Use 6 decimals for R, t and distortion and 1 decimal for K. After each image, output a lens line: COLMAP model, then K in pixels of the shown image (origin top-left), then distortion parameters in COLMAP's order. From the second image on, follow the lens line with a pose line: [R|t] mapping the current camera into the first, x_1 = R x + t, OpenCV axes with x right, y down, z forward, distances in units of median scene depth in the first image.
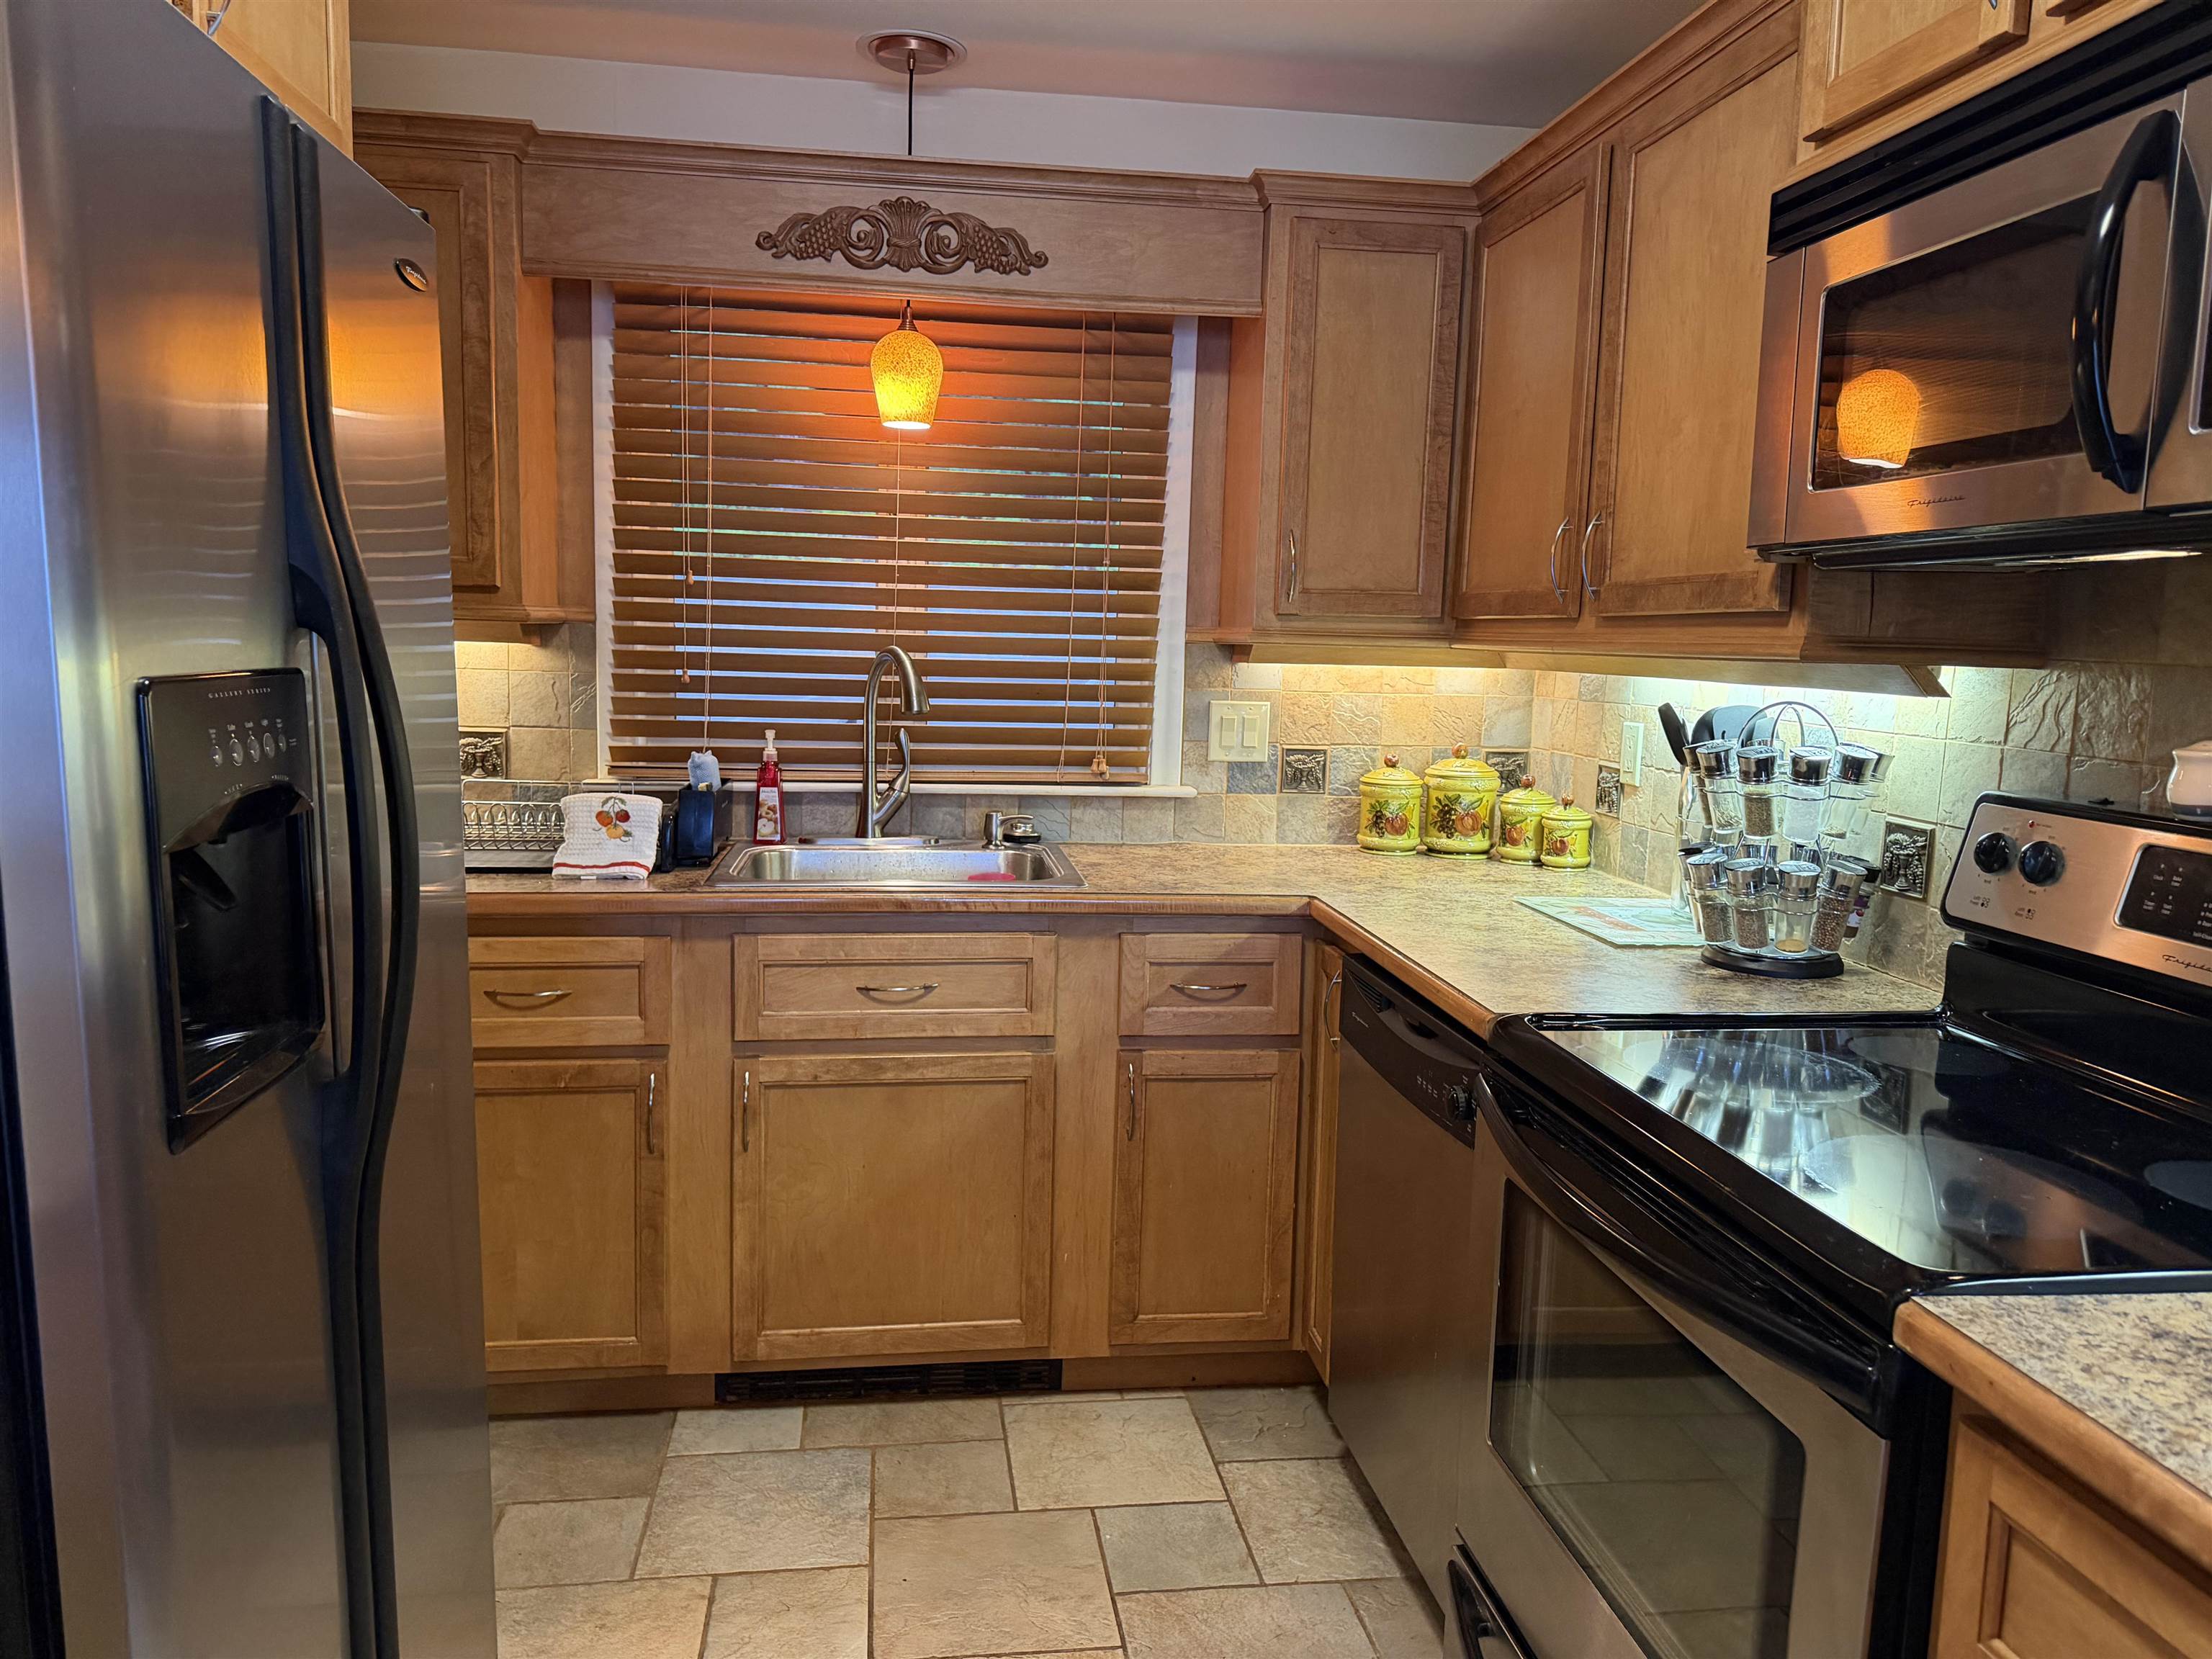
lens RADIAL K [[1550.7, 0, 1113.0], [0, 1550.7, 832.9], [0, 0, 1]] dist [0.083253, -0.098594]
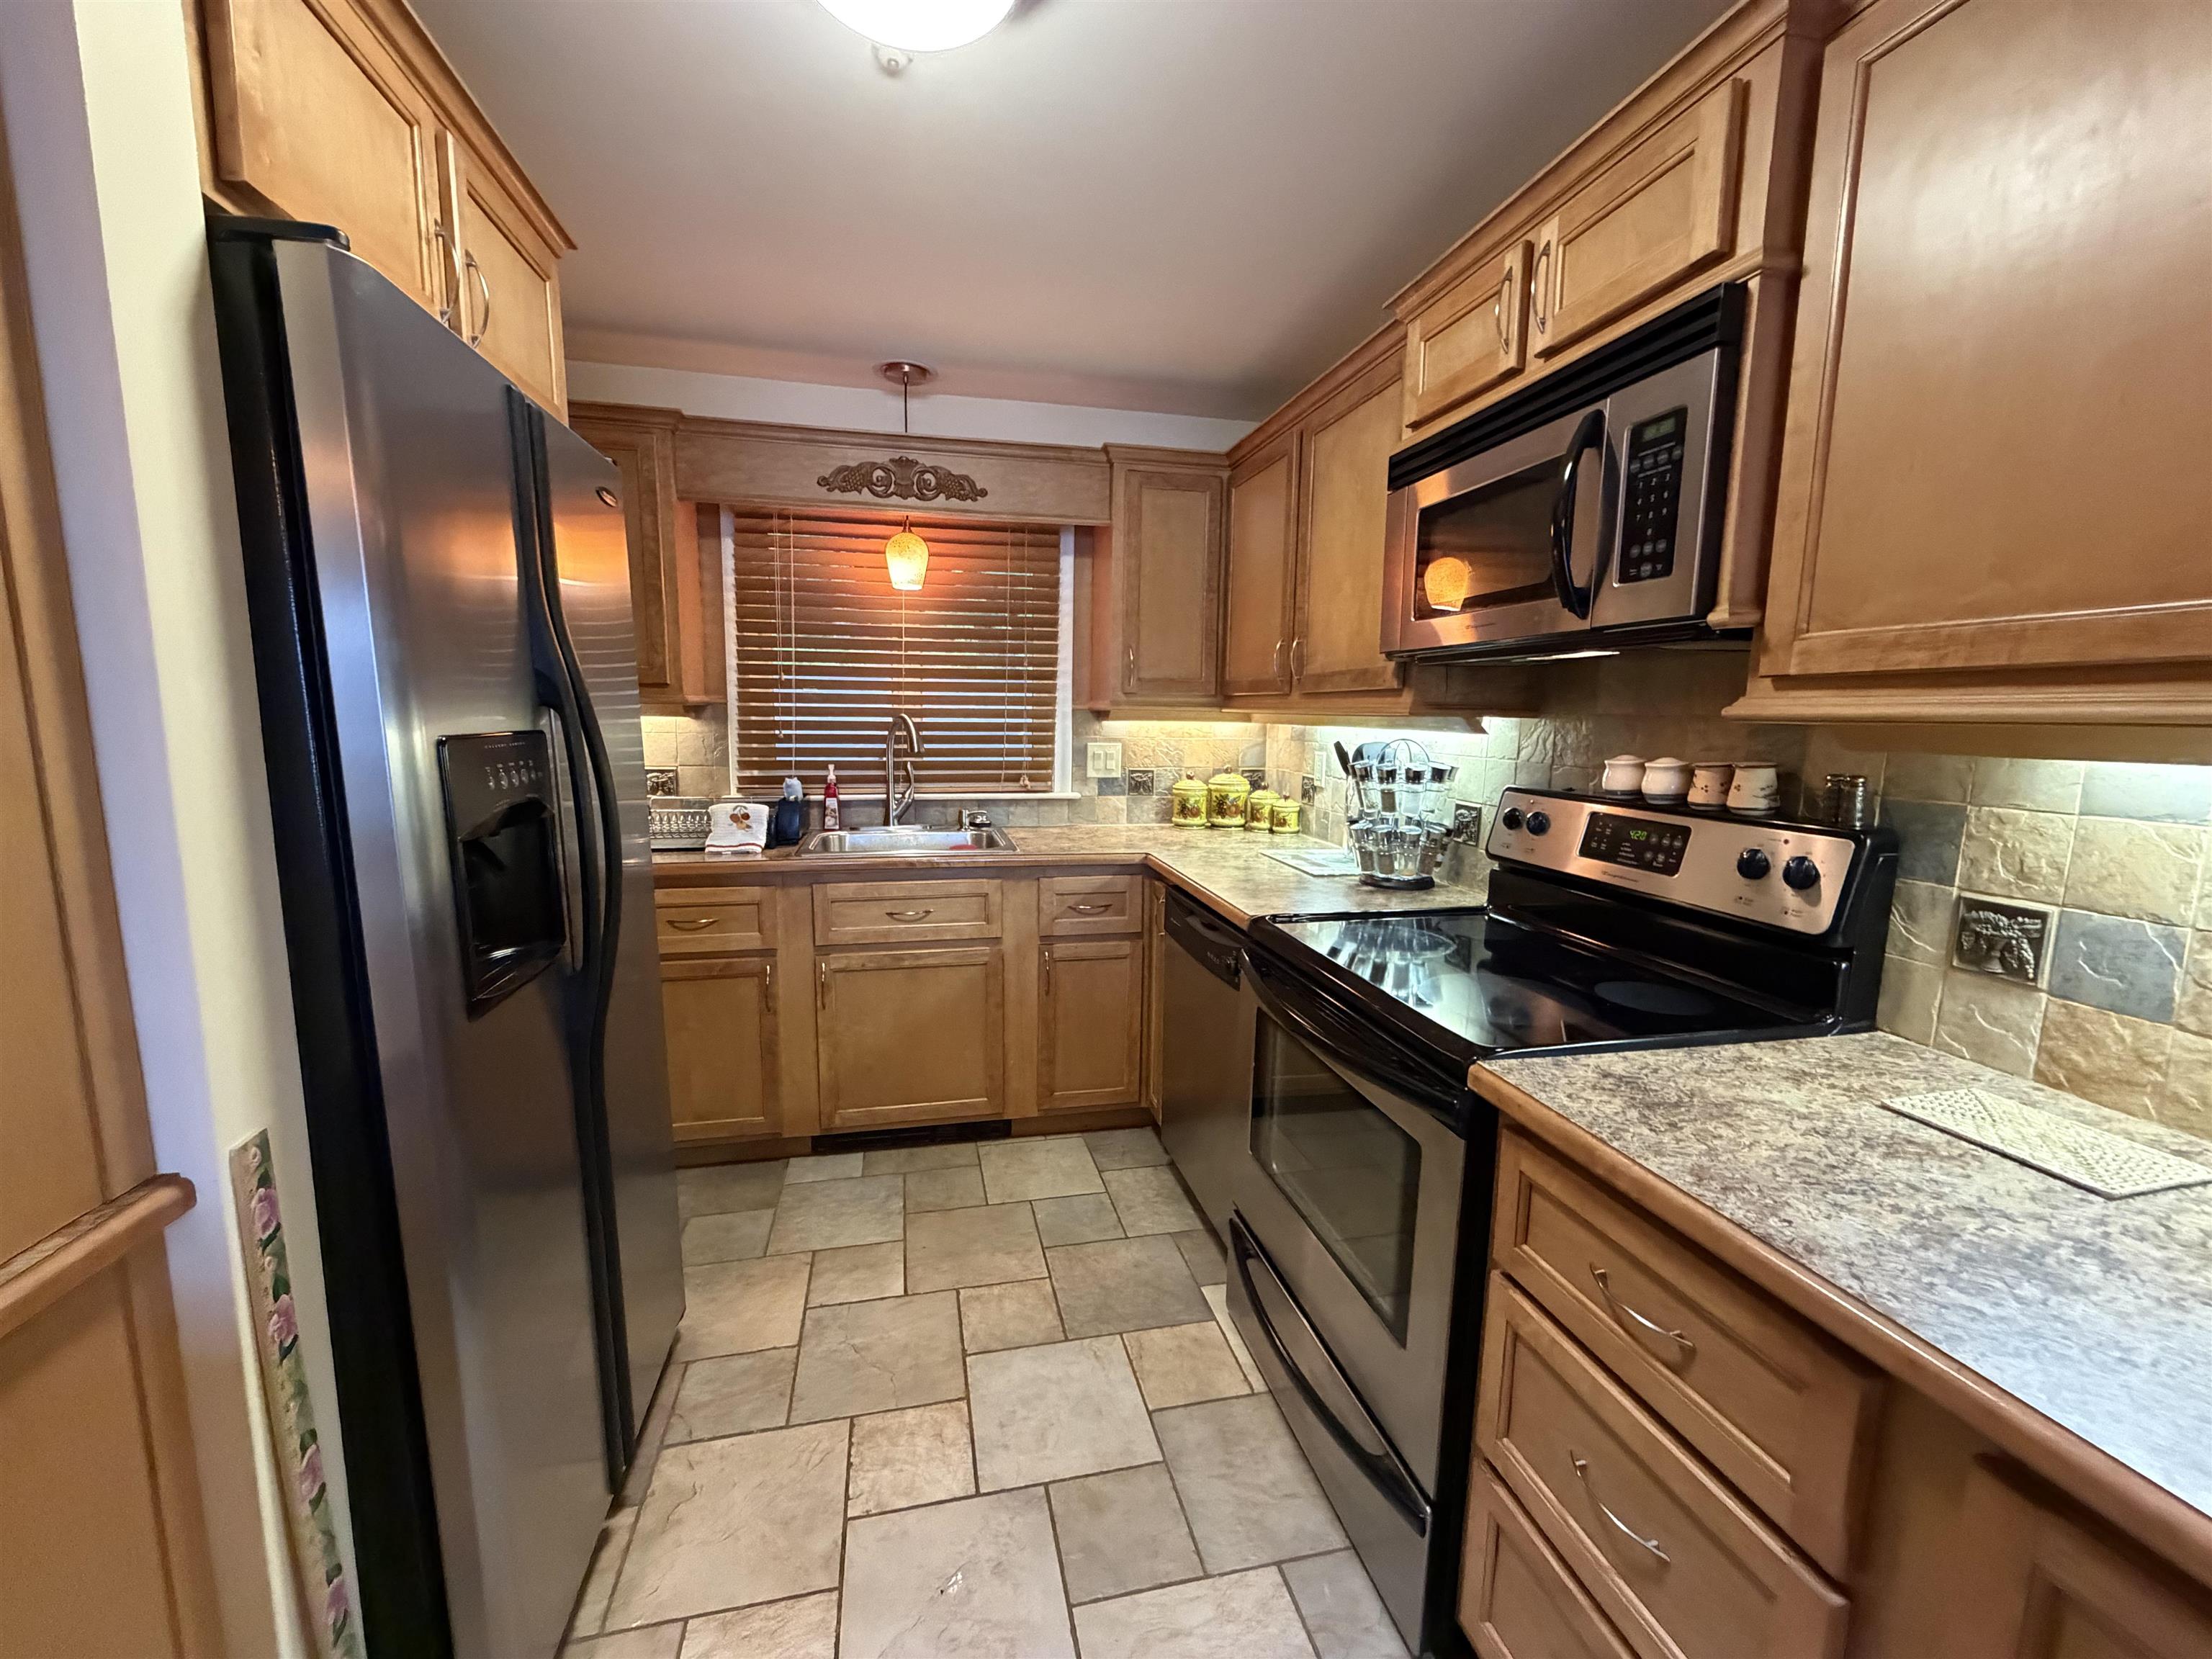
lens RADIAL K [[877.9, 0, 1103.0], [0, 877.9, 831.7], [0, 0, 1]] dist [0.000248, -0.000719]
pose [[0.996666, -0.024448, 0.077837, 0.001268], [0.023463, 0.999633, 0.013545, 0.002012], [-0.078140, -0.011674, 0.996874, 0.010157]]
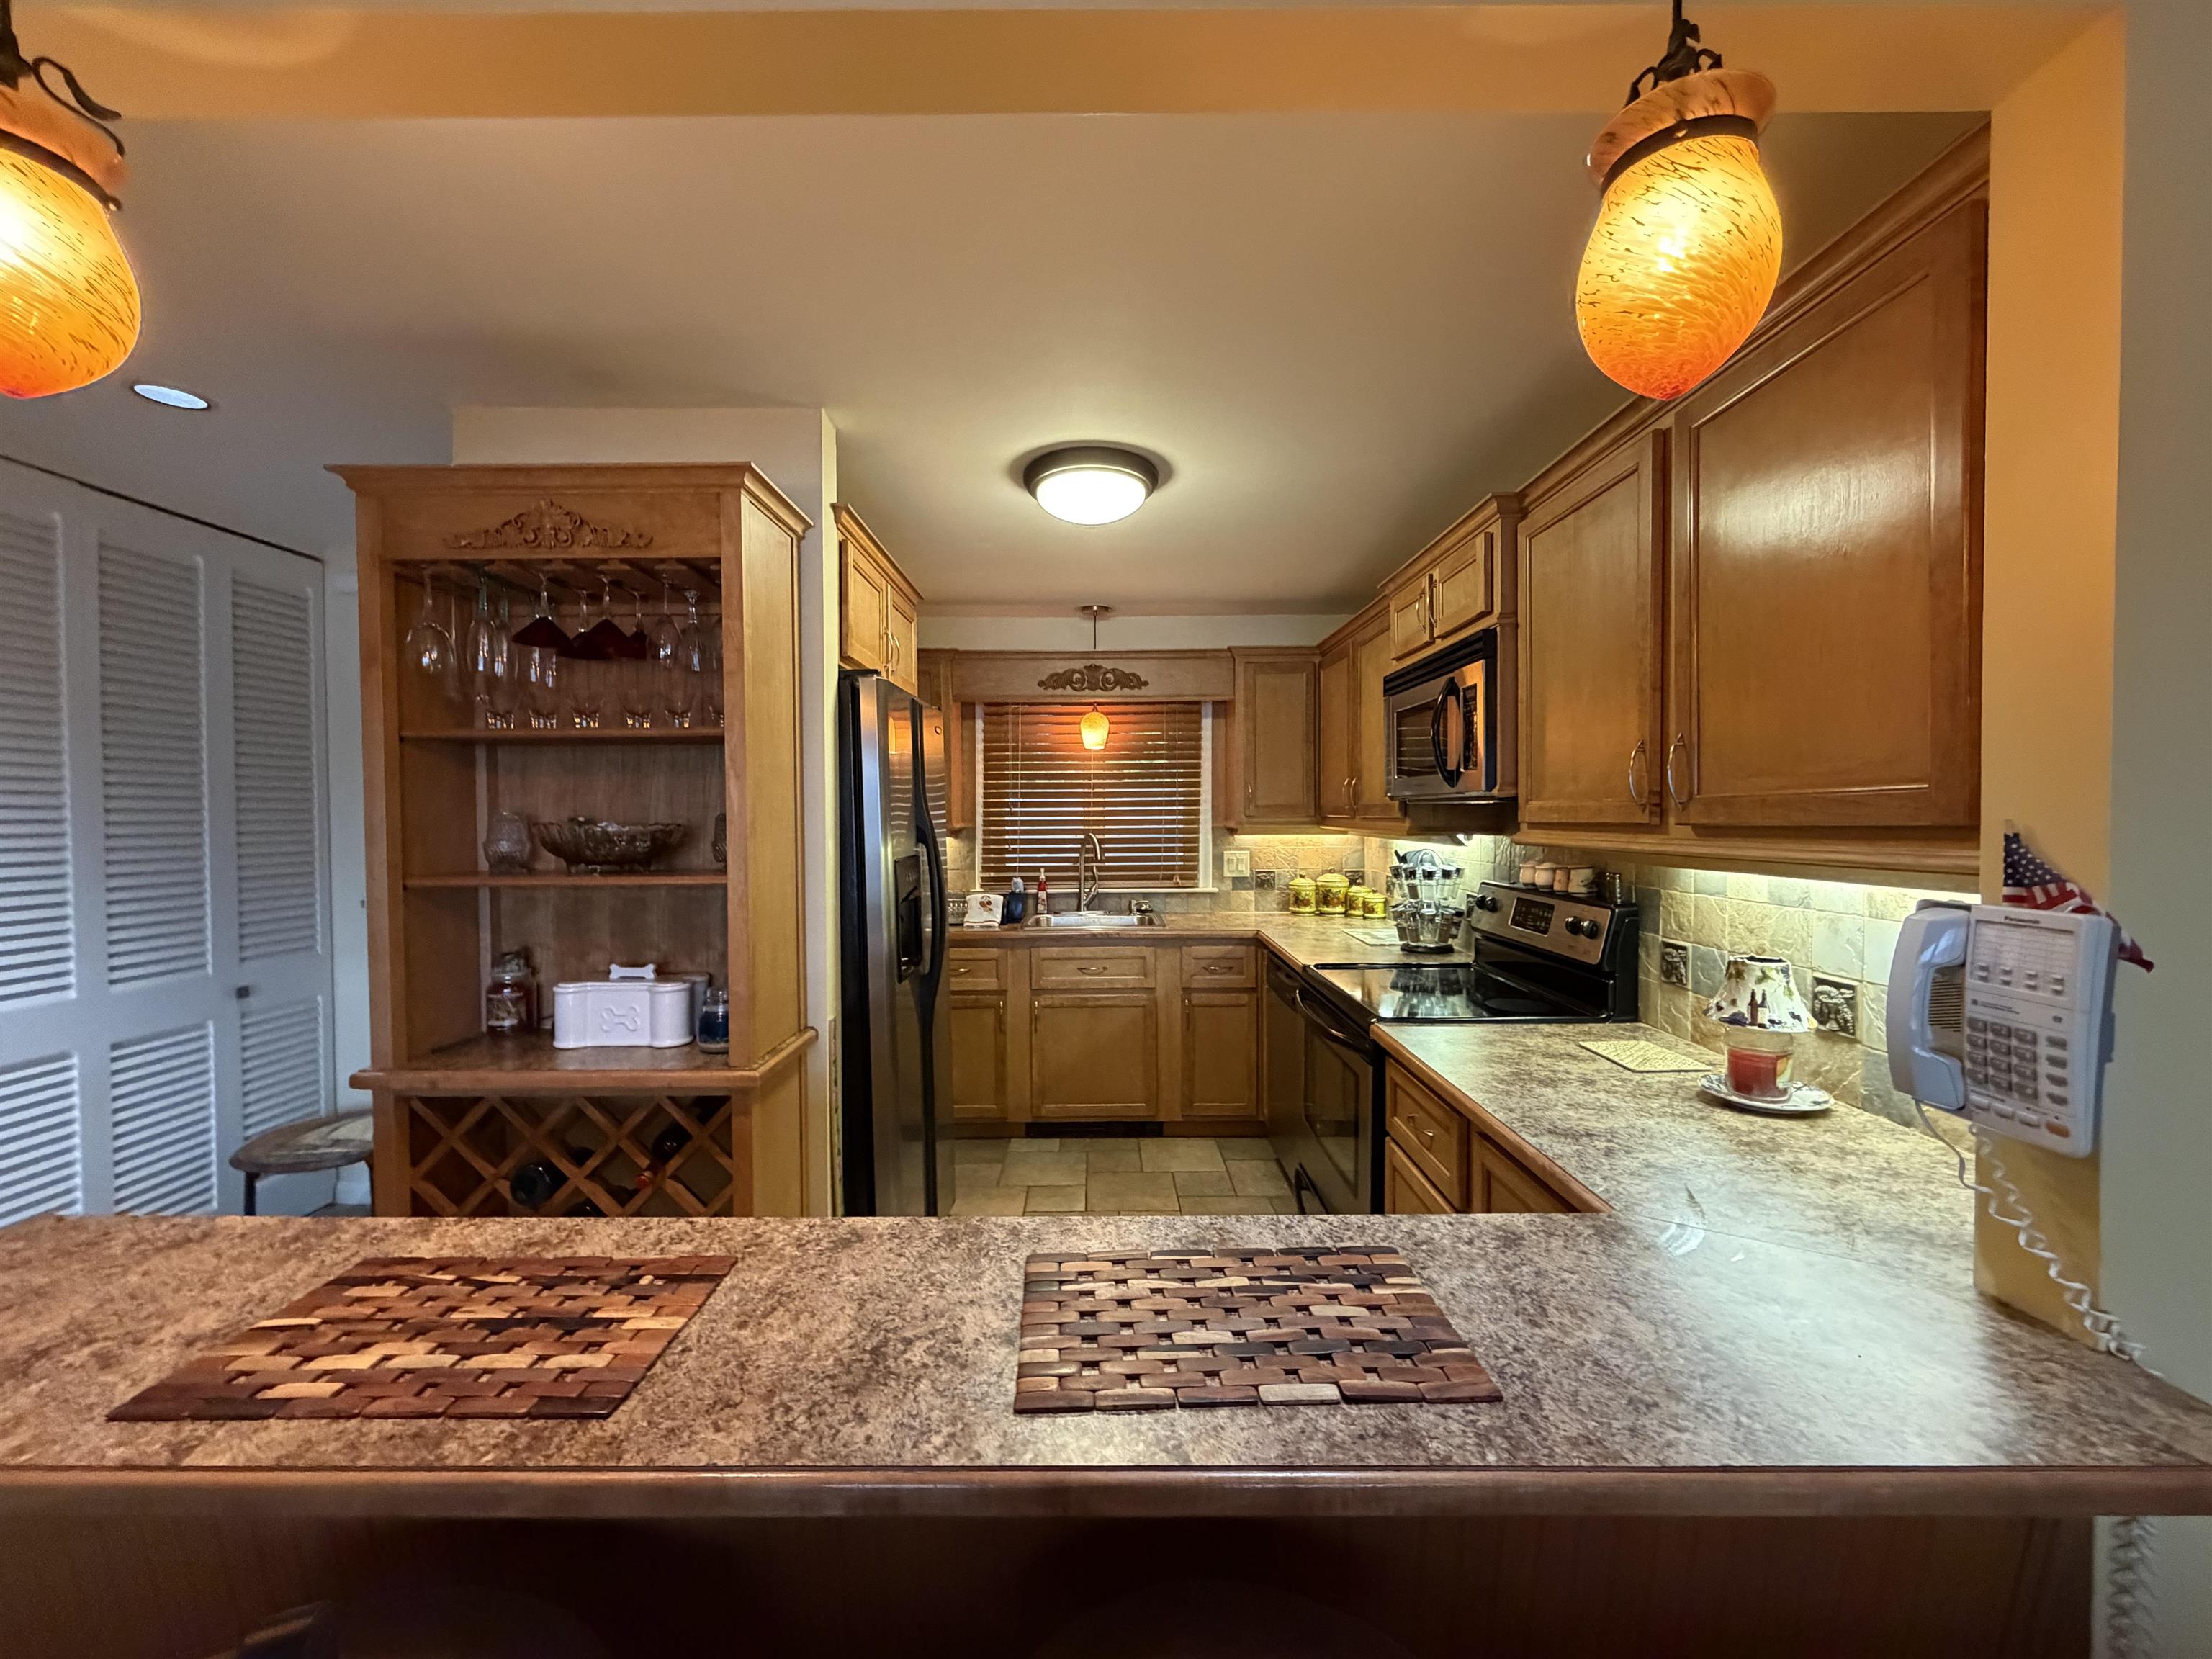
lens RADIAL K [[877.9, 0, 1101.4], [0, 877.9, 830.8], [0, 0, 1]] dist [0.000248, -0.000719]
pose [[0.990098, -0.030054, -0.137127, 0.078176], [0.015514, 0.994256, -0.105896, 0.028192], [0.139521, 0.102720, 0.984877, -0.437392]]
